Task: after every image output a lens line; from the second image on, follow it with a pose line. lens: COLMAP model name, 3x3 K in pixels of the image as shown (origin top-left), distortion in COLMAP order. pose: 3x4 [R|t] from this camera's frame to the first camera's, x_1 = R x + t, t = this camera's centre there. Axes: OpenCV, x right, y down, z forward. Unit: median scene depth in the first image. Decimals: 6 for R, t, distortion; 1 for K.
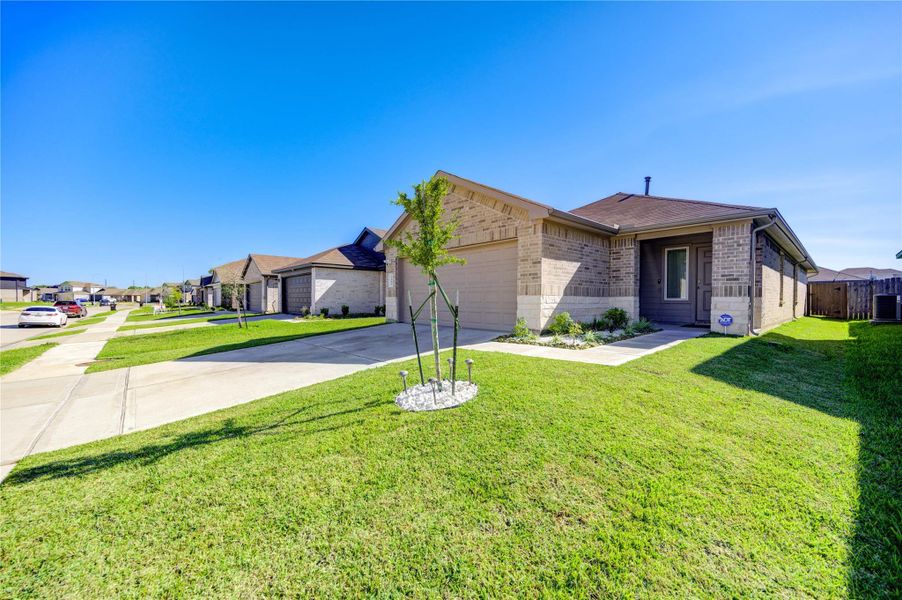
lens RADIAL K [[350.1, 0, 452.4], [0, 350.1, 298.8], [0, 0, 1]] dist [-0.000447, 0.000387]
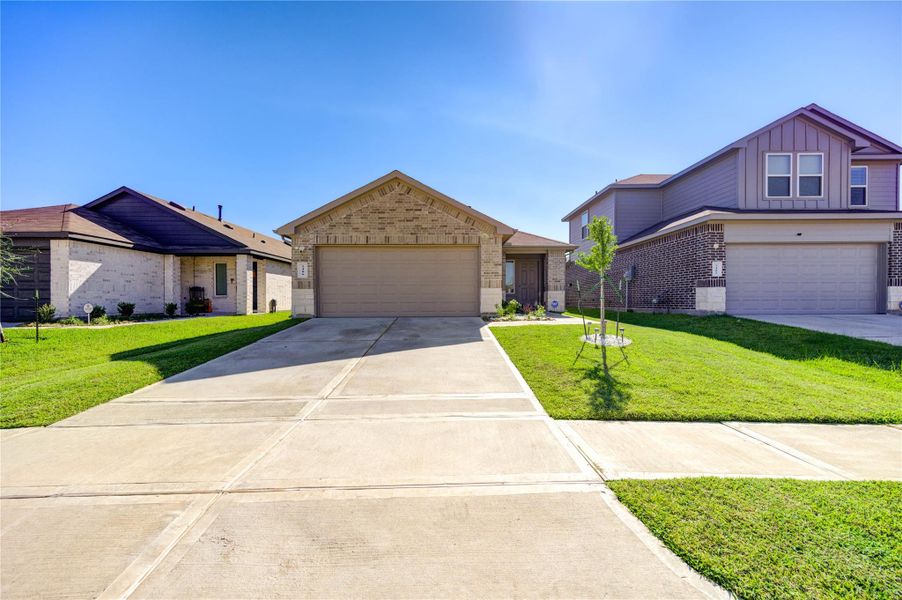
lens RADIAL K [[350.1, 0, 455.1], [0, 350.1, 301.1], [0, 0, 1]] dist [-0.000447, 0.000387]
pose [[0.655701, -0.010492, 0.754948, -0.826298], [0.002303, 0.999927, 0.011896, 0.021668], [-0.755017, -0.006062, 0.655677, 0.188932]]
